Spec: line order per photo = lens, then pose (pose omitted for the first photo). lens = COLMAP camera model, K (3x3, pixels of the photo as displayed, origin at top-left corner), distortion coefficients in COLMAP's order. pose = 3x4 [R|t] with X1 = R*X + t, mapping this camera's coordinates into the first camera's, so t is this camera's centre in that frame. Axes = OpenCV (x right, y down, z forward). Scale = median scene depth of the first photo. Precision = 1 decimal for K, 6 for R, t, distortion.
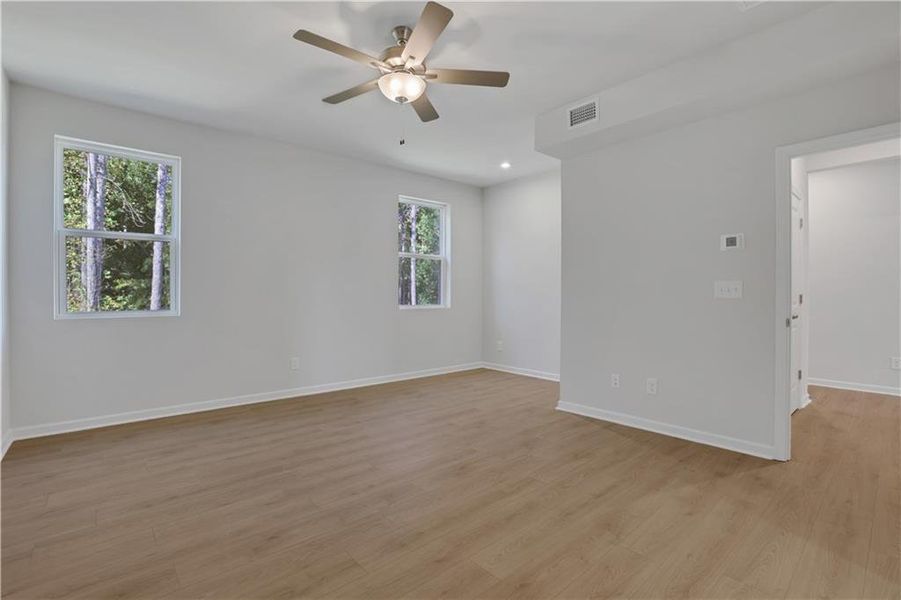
lens RADIAL K [[416.9, 0, 445.6], [0, 416.9, 292.6], [0, 0, 1]] dist [-0.081816, 0.036958]
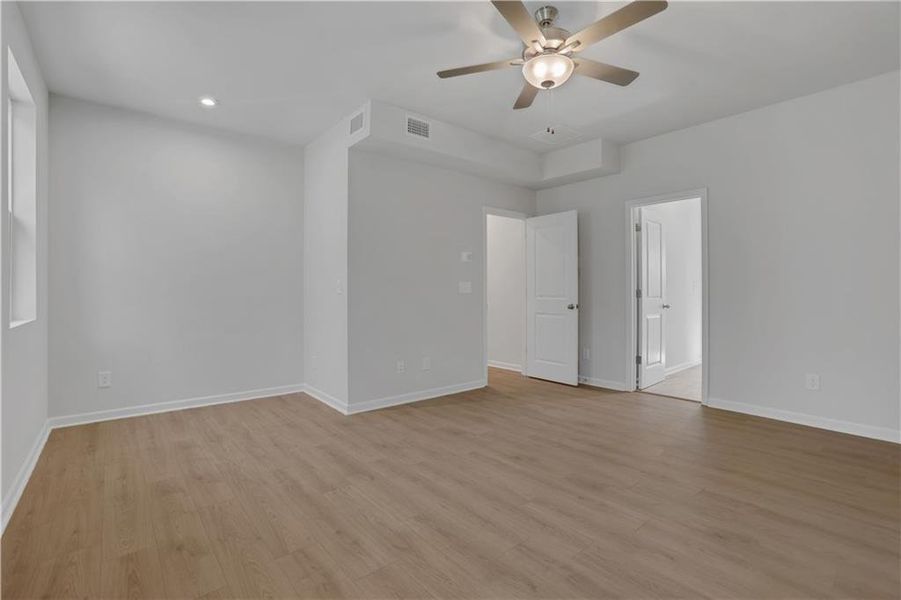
lens RADIAL K [[416.9, 0, 445.6], [0, 416.9, 292.6], [0, 0, 1]] dist [-0.081816, 0.036958]
pose [[0.012739, -0.002588, 0.999916, -0.950124], [0.000068, 0.999997, 0.002587, 0.007014], [-0.999919, 0.000035, 0.012739, 1.116190]]
